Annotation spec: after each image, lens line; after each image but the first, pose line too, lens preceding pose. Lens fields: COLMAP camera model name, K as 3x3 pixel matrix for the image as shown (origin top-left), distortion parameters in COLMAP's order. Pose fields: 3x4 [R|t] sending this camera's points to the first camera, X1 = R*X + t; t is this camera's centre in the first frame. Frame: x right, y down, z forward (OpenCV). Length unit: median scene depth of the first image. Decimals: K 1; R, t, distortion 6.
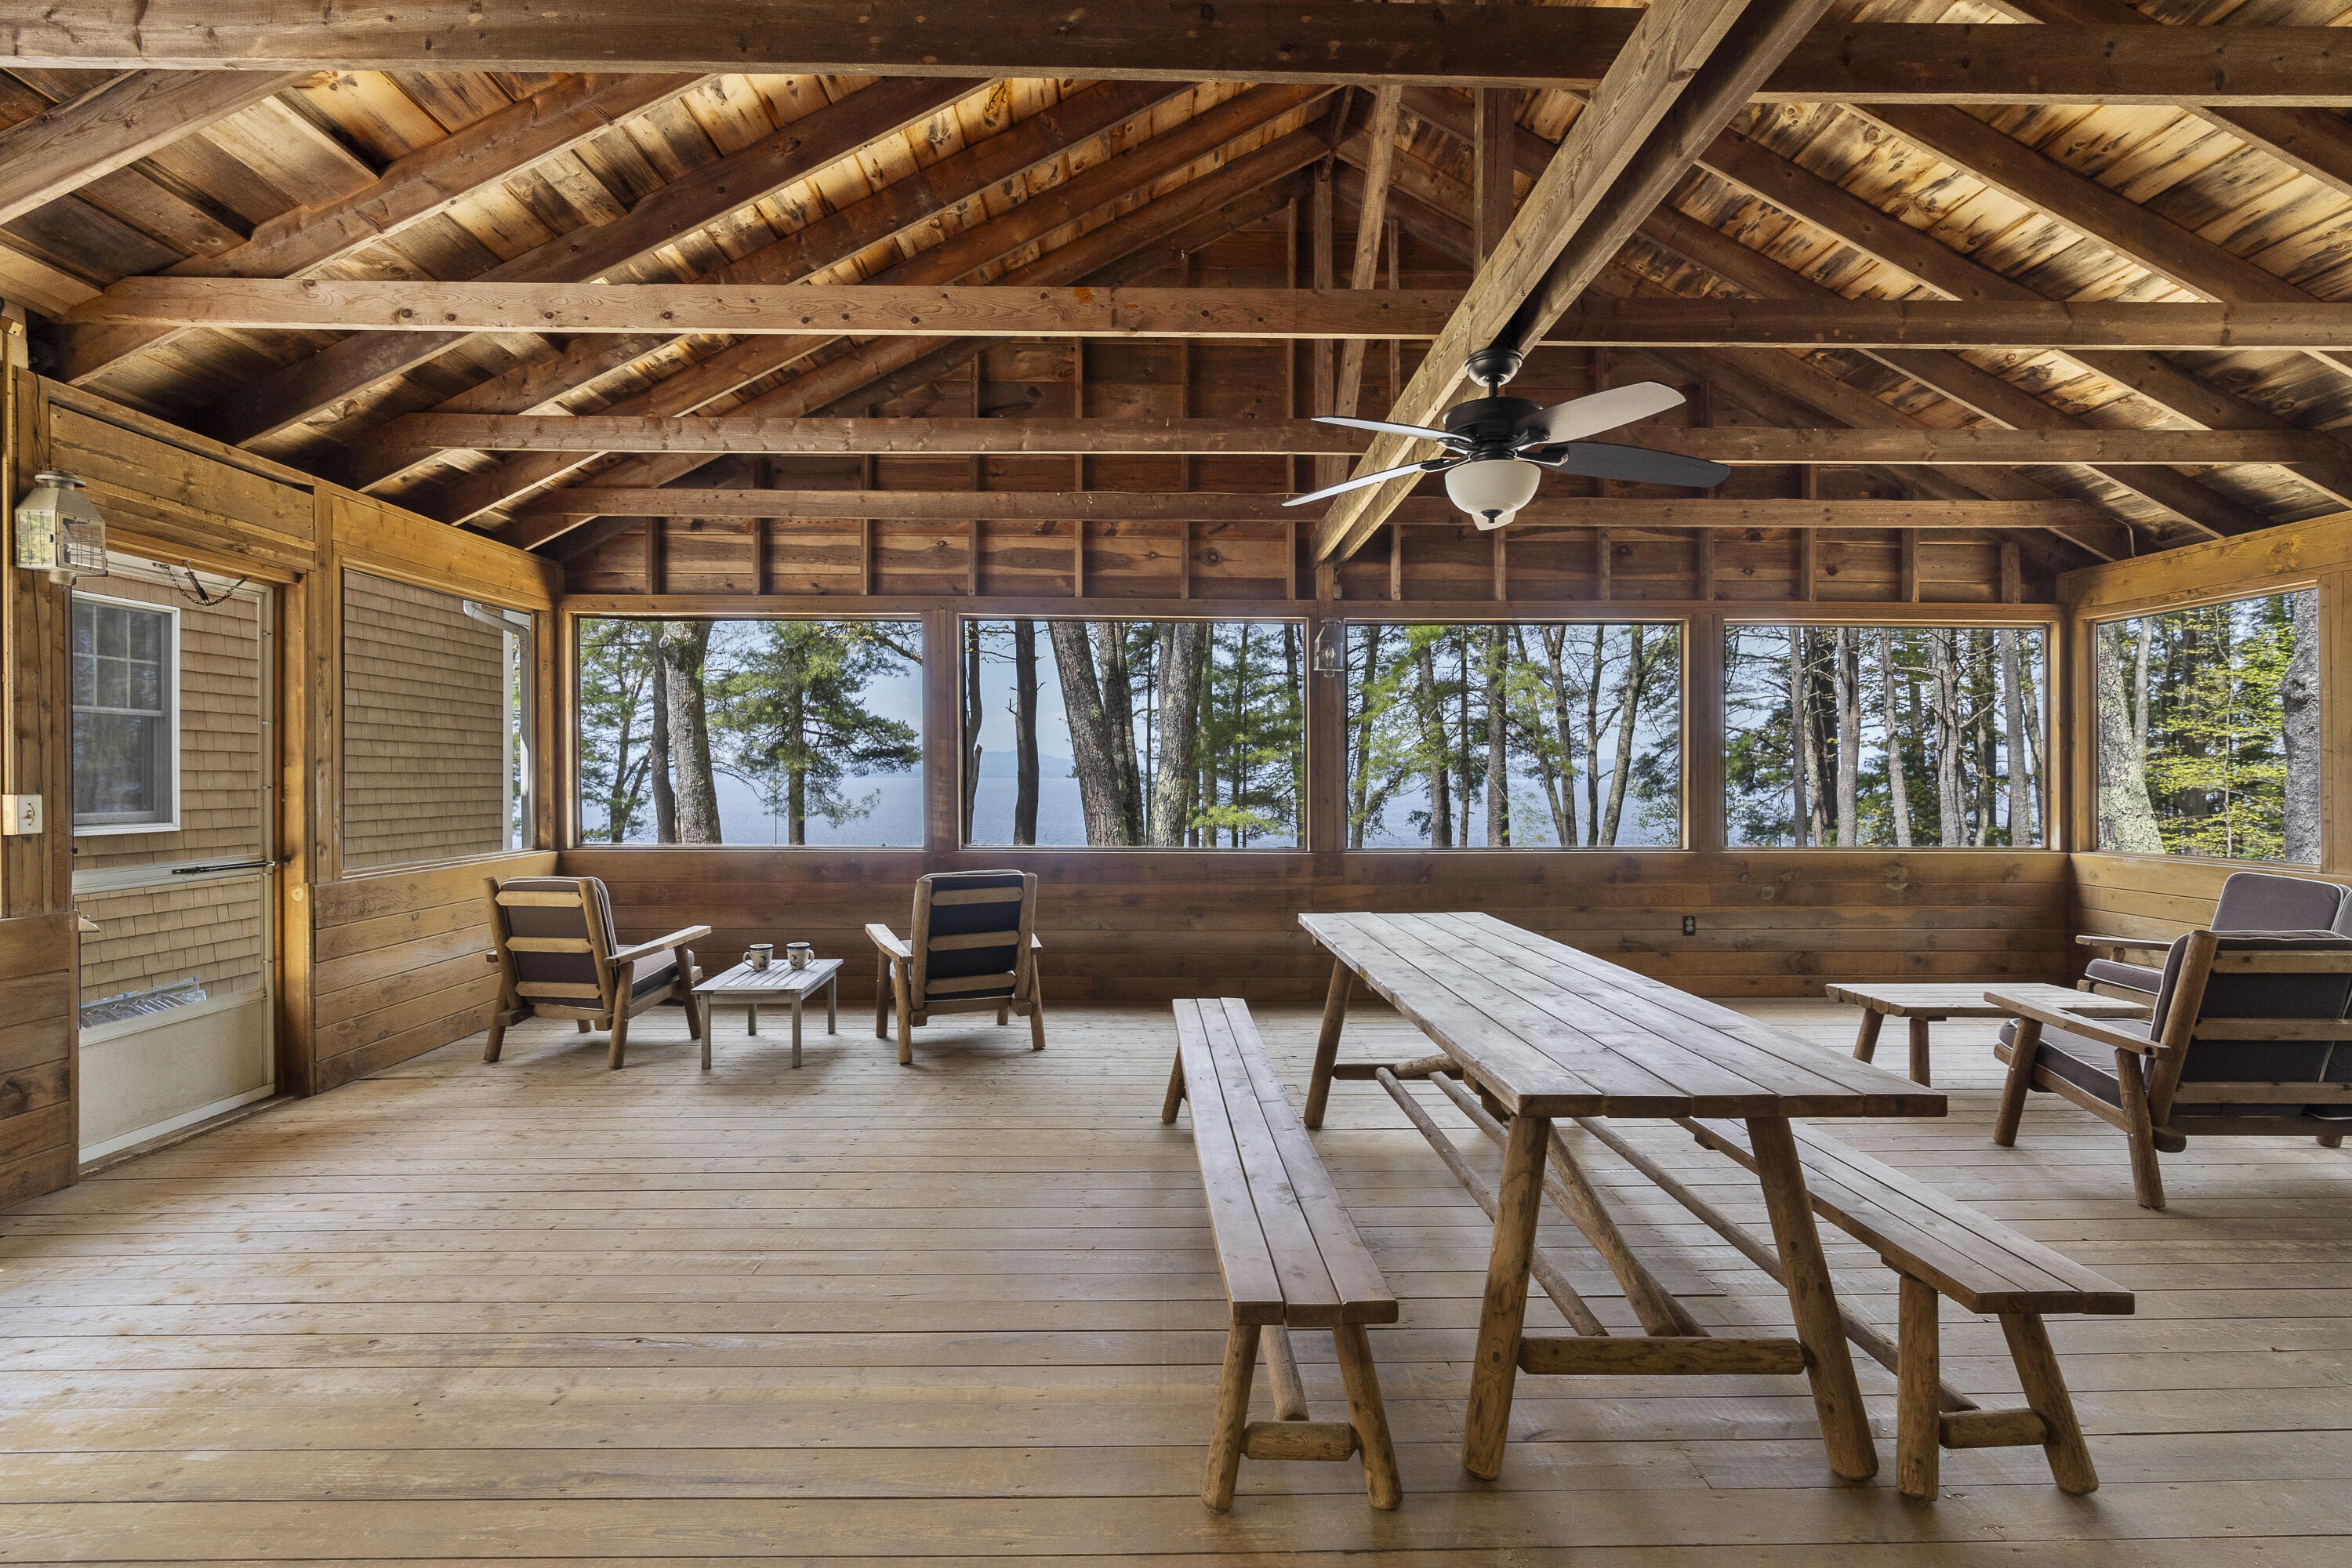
lens RADIAL K [[1089.8, 0, 1163.6], [0, 1089.8, 779.8], [0, 0, 1]] dist [-0.004178, 0.001026]
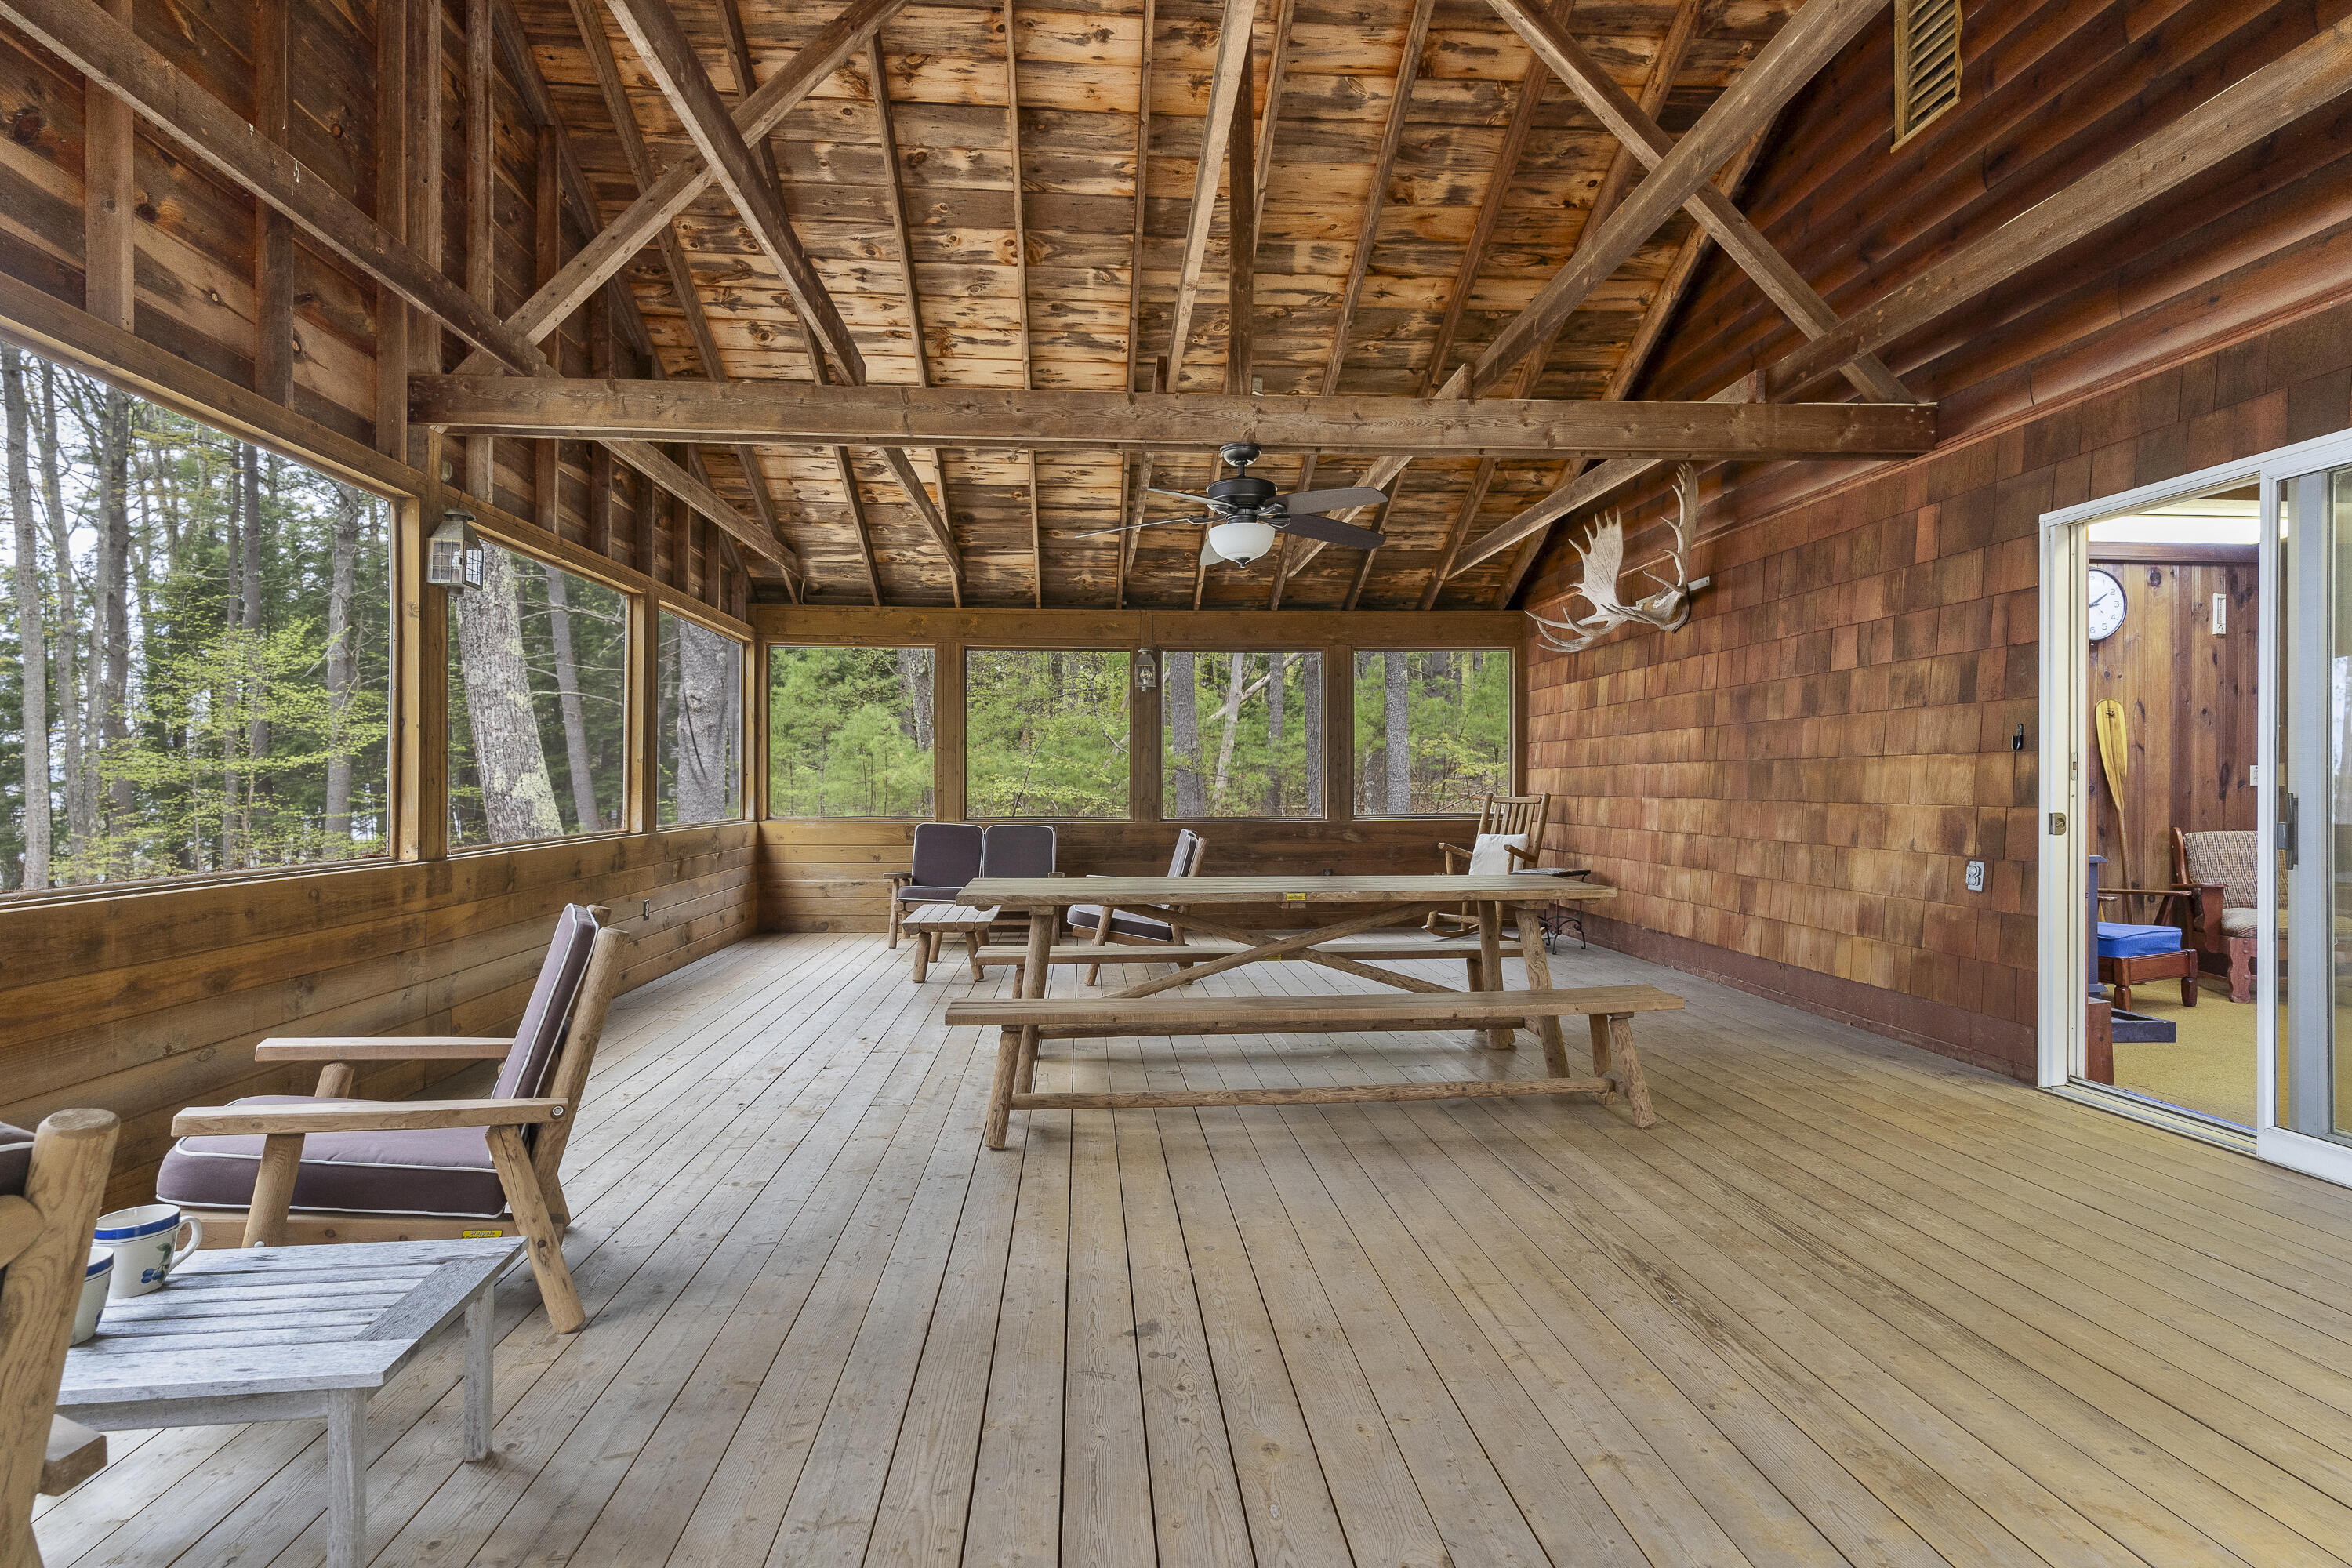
lens RADIAL K [[1159.5, 0, 1183.6], [0, 1159.5, 781.6], [0, 0, 1]] dist [-0.002507, -0.000399]
pose [[-0.073694, -0.001536, 0.997280, -0.501707], [-0.002368, 0.999996, 0.001365, 0.014606], [-0.997278, -0.002261, -0.073697, 0.510349]]
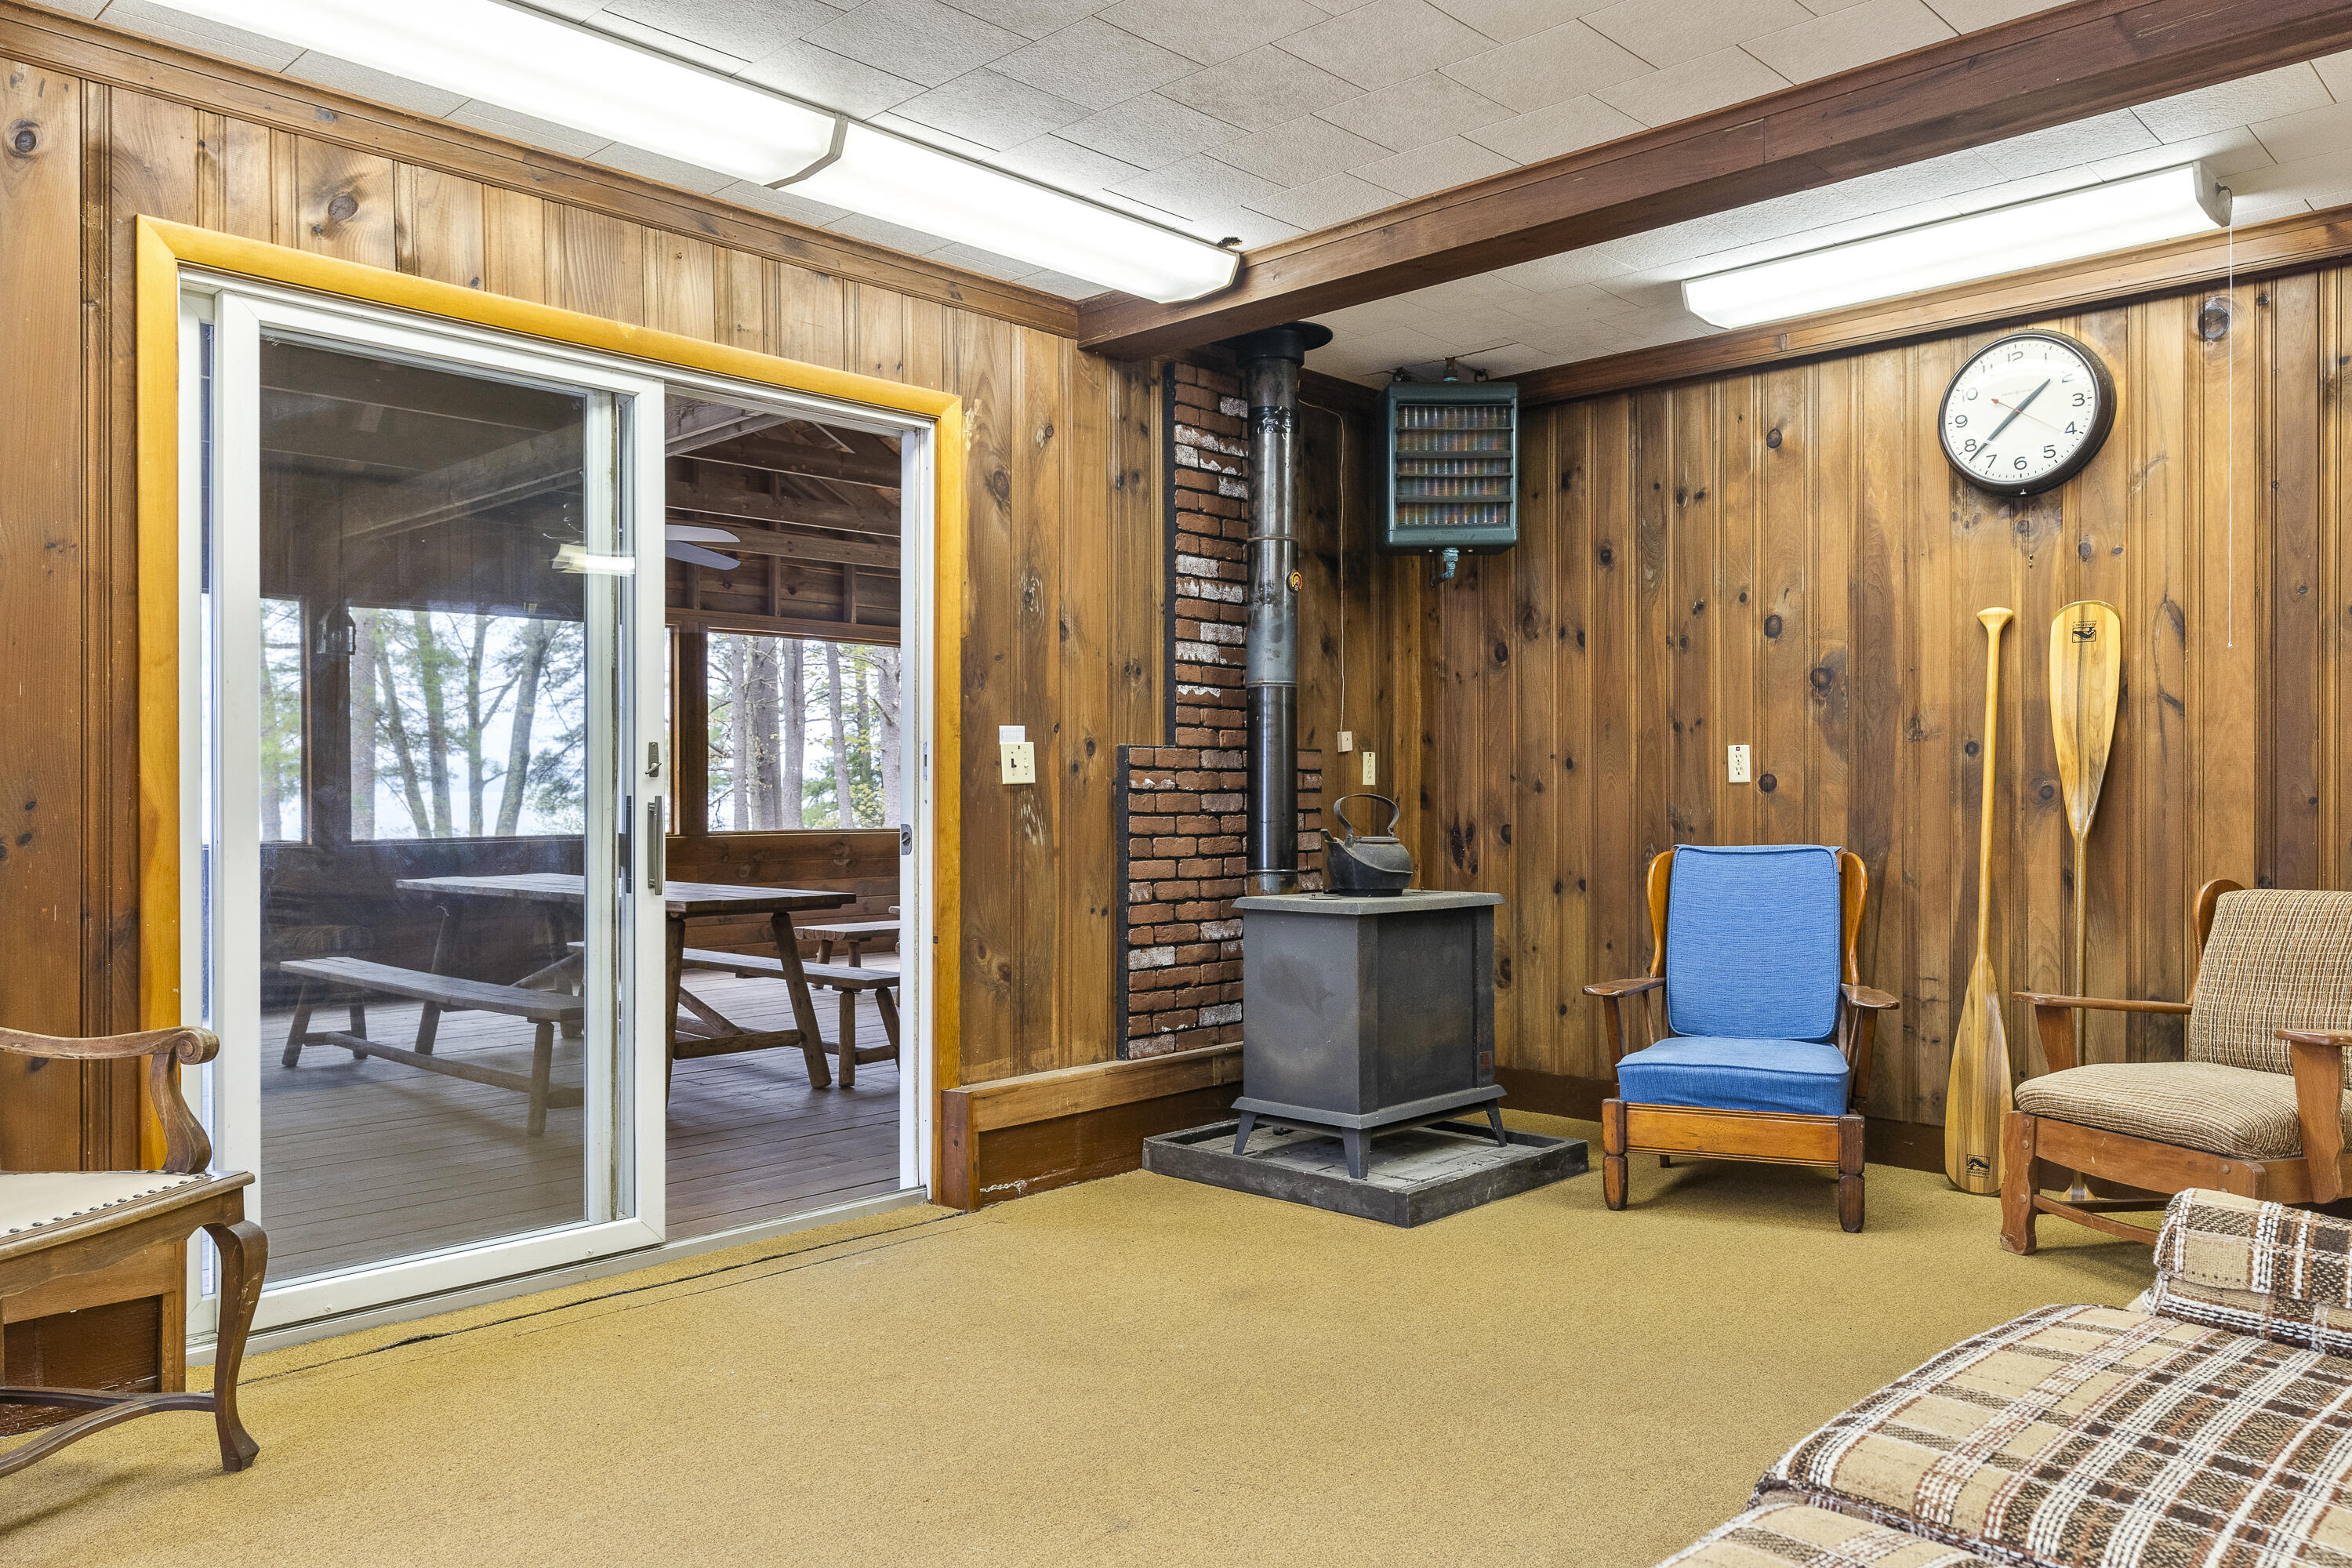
lens RADIAL K [[1593.8, 0, 1168.0], [0, 1593.8, 779.1], [0, 0, 1]] dist [0.006017, -0.000804]
pose [[0.701774, -0.001012, 0.712399, -0.309238], [0.004979, 0.999982, -0.003485, 0.015725], [-0.712382, 0.005993, 0.701766, -0.466791]]
